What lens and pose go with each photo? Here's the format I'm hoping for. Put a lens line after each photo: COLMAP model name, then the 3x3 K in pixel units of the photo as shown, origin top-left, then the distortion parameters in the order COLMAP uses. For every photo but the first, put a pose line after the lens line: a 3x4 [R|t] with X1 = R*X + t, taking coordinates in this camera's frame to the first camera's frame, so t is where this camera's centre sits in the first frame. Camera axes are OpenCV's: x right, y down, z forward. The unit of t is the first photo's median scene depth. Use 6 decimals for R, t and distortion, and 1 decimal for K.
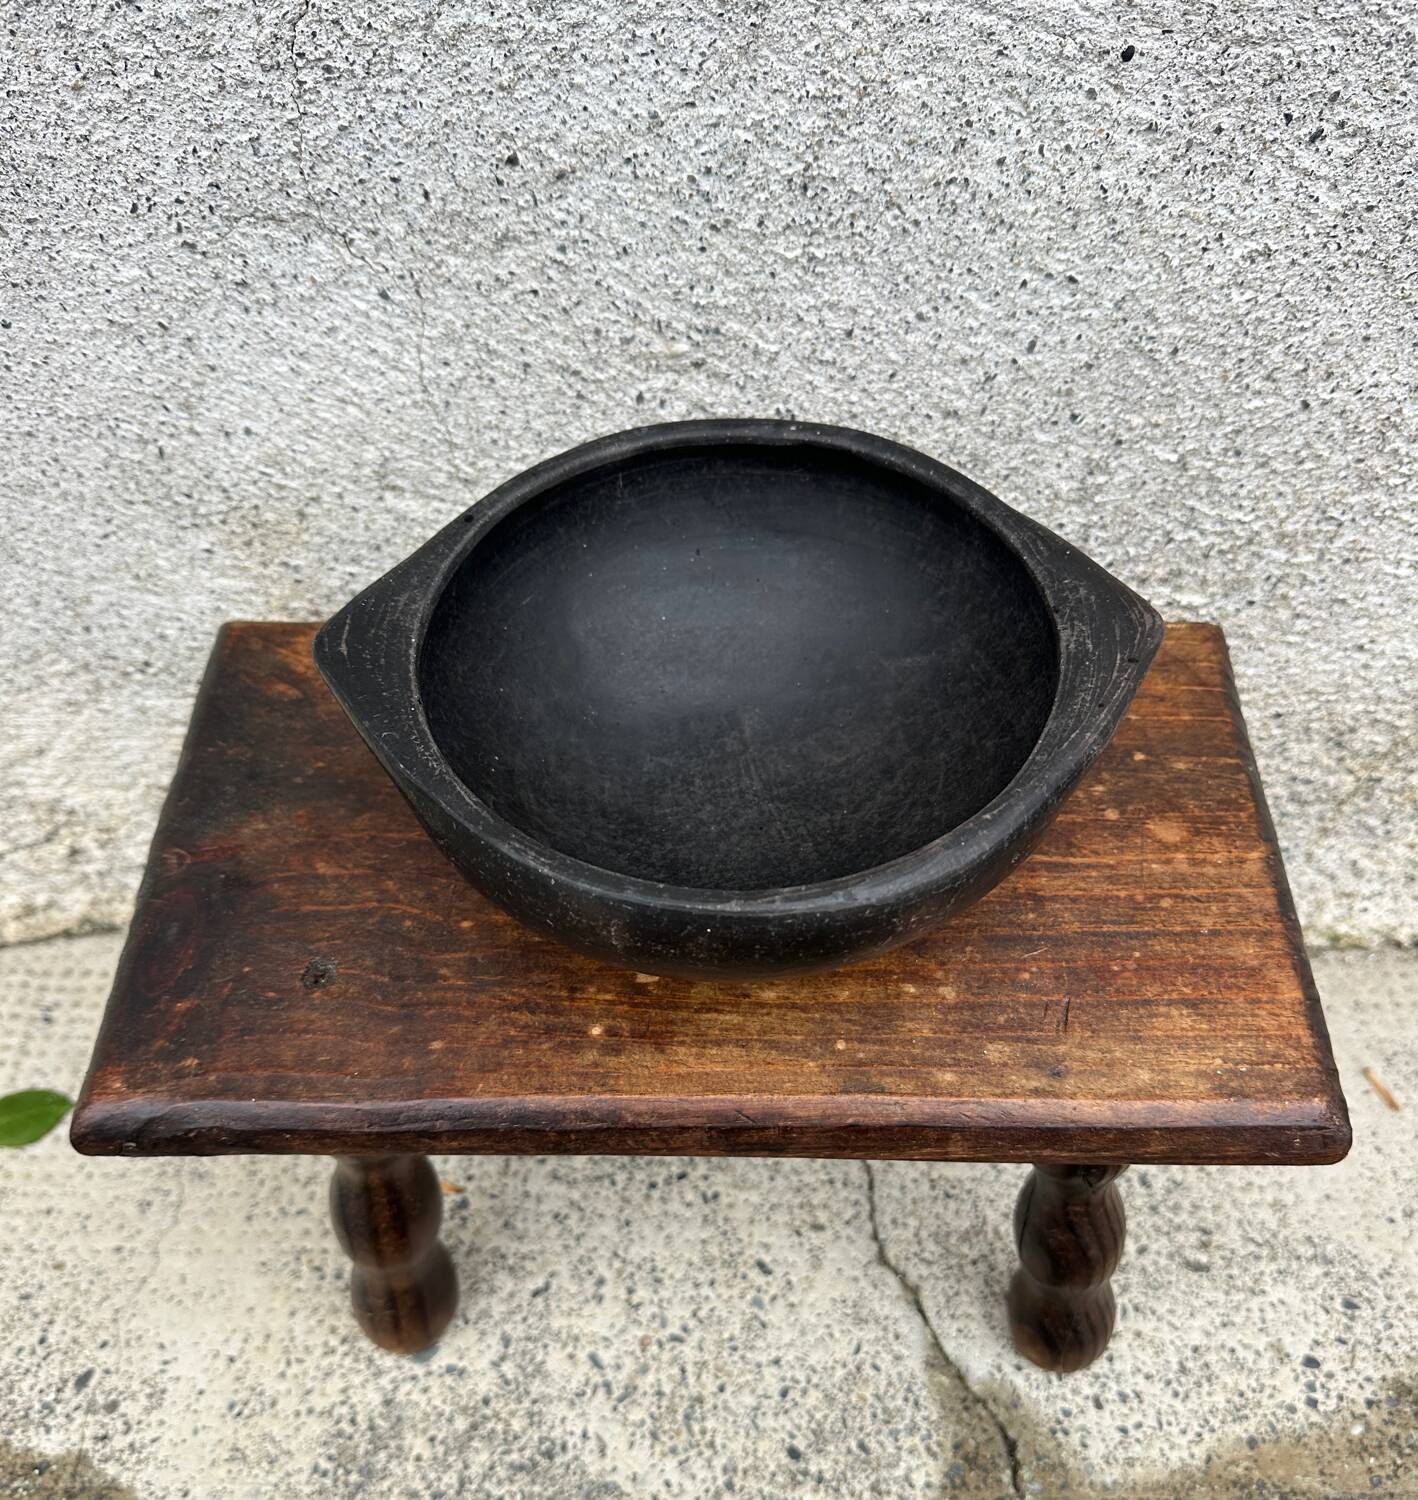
lens RADIAL K [[1463.6, 0, 718.6], [0, 1463.6, 864.0], [0, 0, 1]] dist [-0.016901, 0.000000]
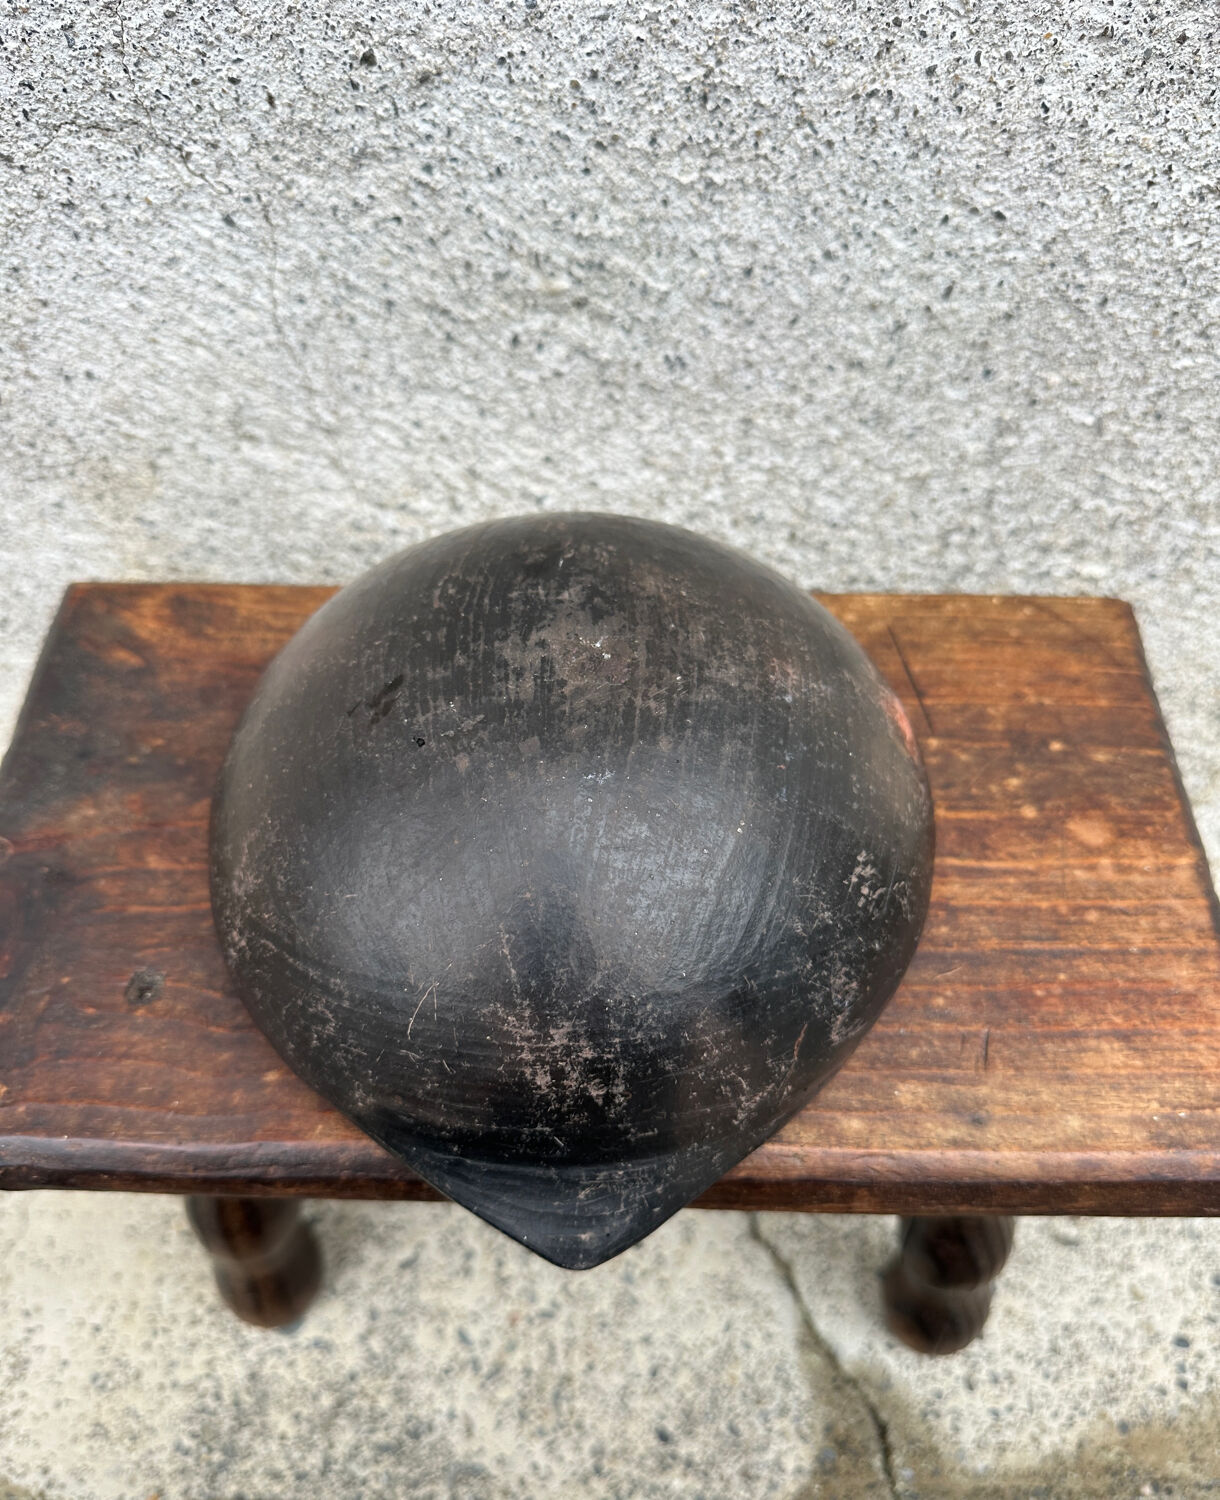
lens RADIAL K [[1219.4, 0, 605.6], [0, 1219.4, 807.8], [0, 0, 1]] dist [-0.036808, 0.009268]
pose [[0.999855, 0.012988, 0.010988, -0.002416], [-0.013349, 0.999351, 0.033445, -0.060593], [-0.010547, -0.033587, 0.999380, 0.256479]]
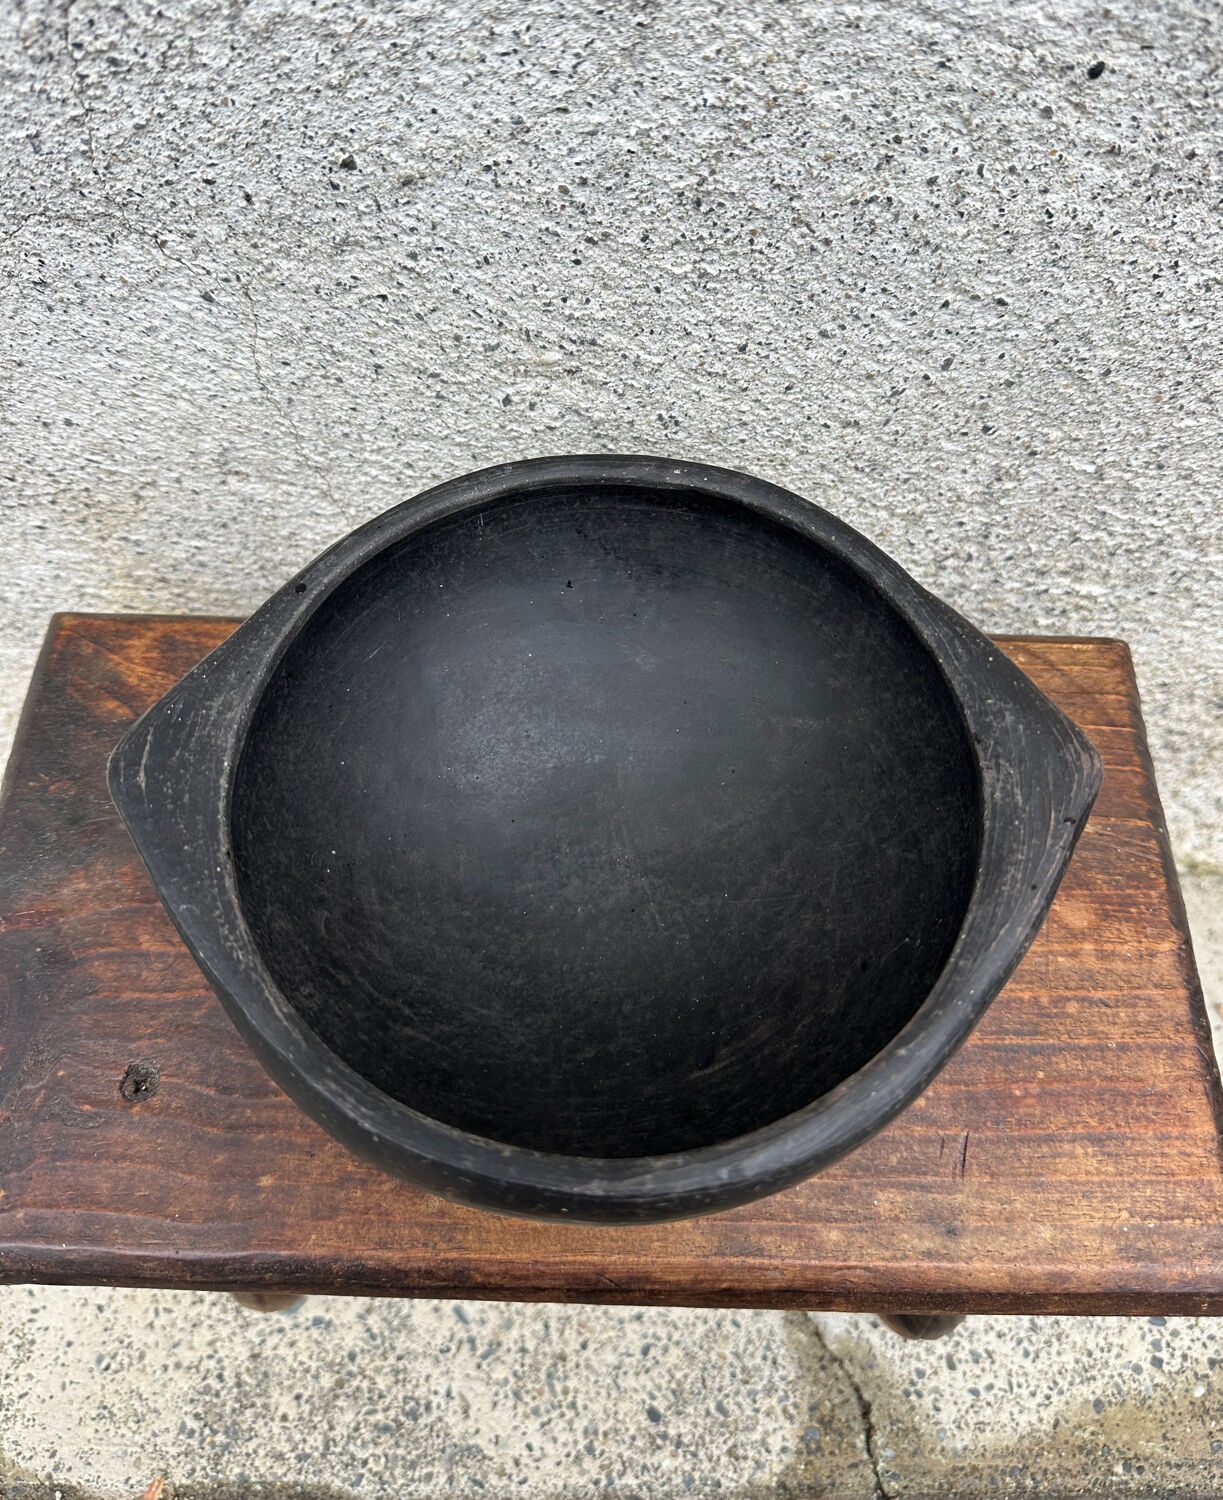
lens RADIAL K [[1219.4, 0, 630.1], [0, 1219.4, 659.0], [0, 0, 1]] dist [-0.036808, 0.009268]
pose [[0.999579, 0.016592, 0.023820, 0.007217], [-0.018743, 0.995477, 0.093131, -0.255801], [-0.022167, -0.093538, 0.995369, 0.268498]]
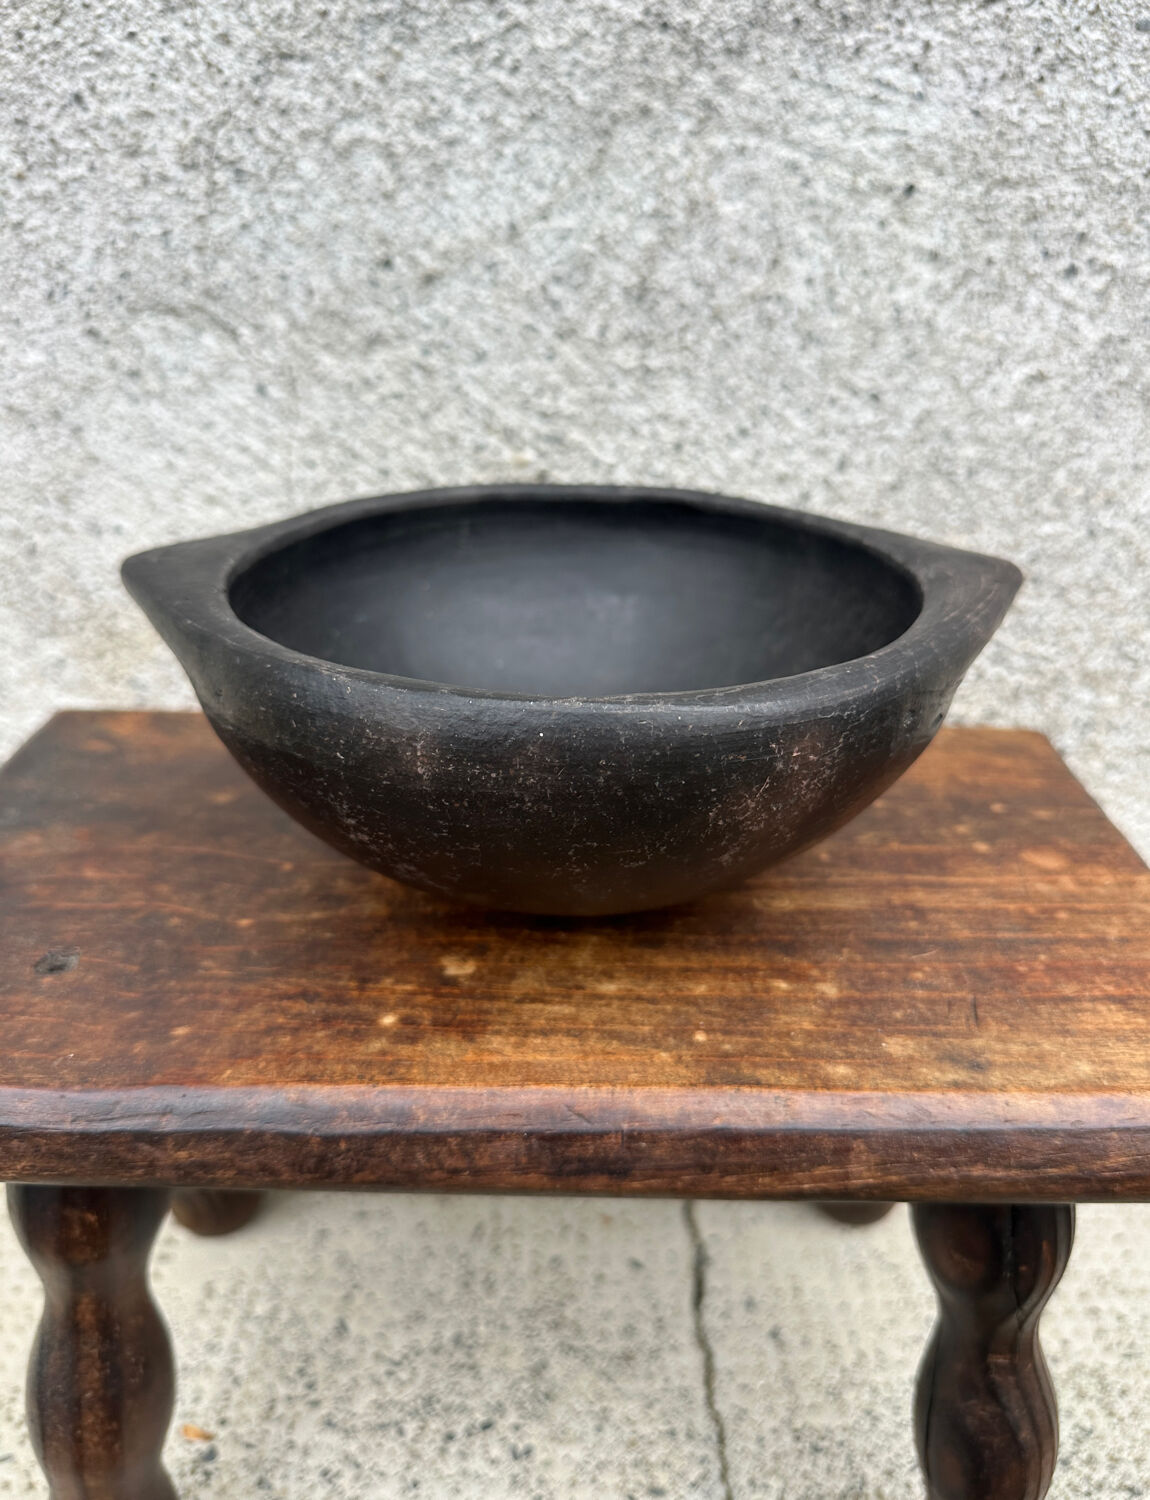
lens RADIAL K [[1179.1, 0, 592.6], [0, 1179.1, 710.3], [0, 0, 1]] dist [-0.025739, -0.010934]
pose [[0.998967, 0.030301, 0.033850, -0.000692], [-0.009687, 0.870011, -0.492937, 0.267518], [-0.044386, 0.492101, 0.869406, 0.341638]]
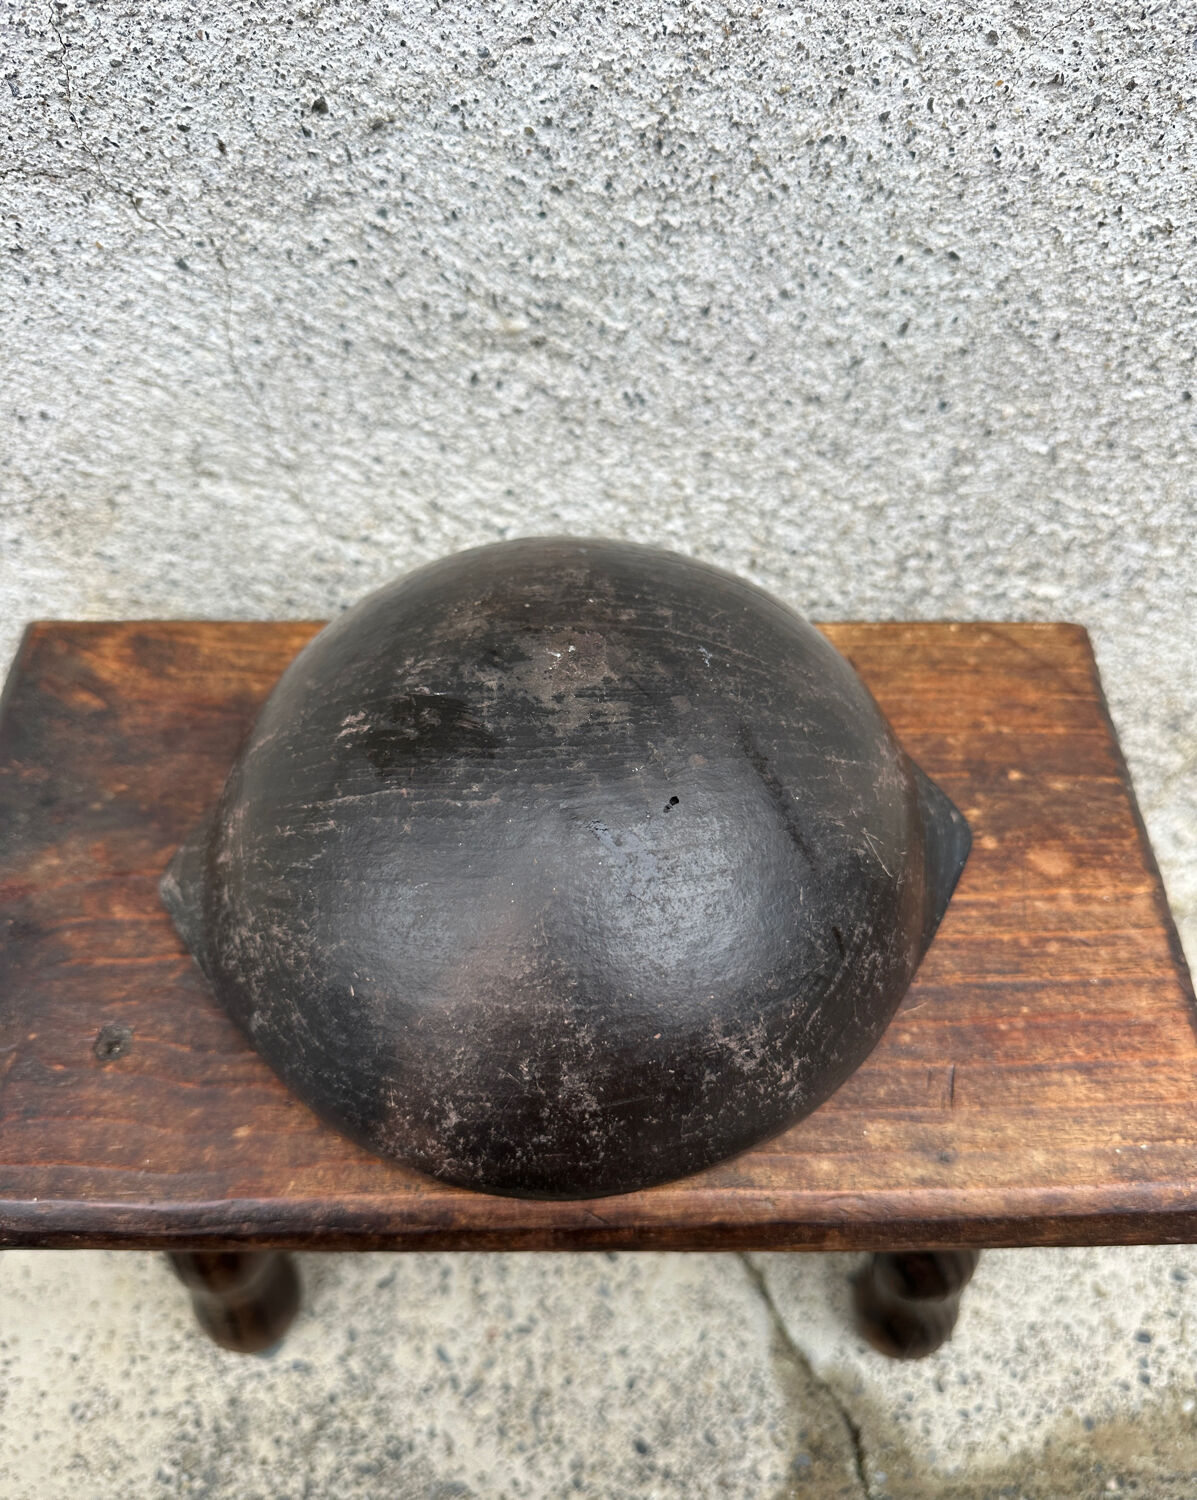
lens RADIAL K [[1195.5, 0, 609.1], [0, 1195.5, 792.9], [0, 0, 1]] dist [-0.040231, 0.013753]
pose [[0.999140, -0.005353, 0.041110, -0.001965], [0.003600, 0.999086, 0.042593, -0.102763], [-0.041300, -0.042409, 0.998246, 0.269419]]
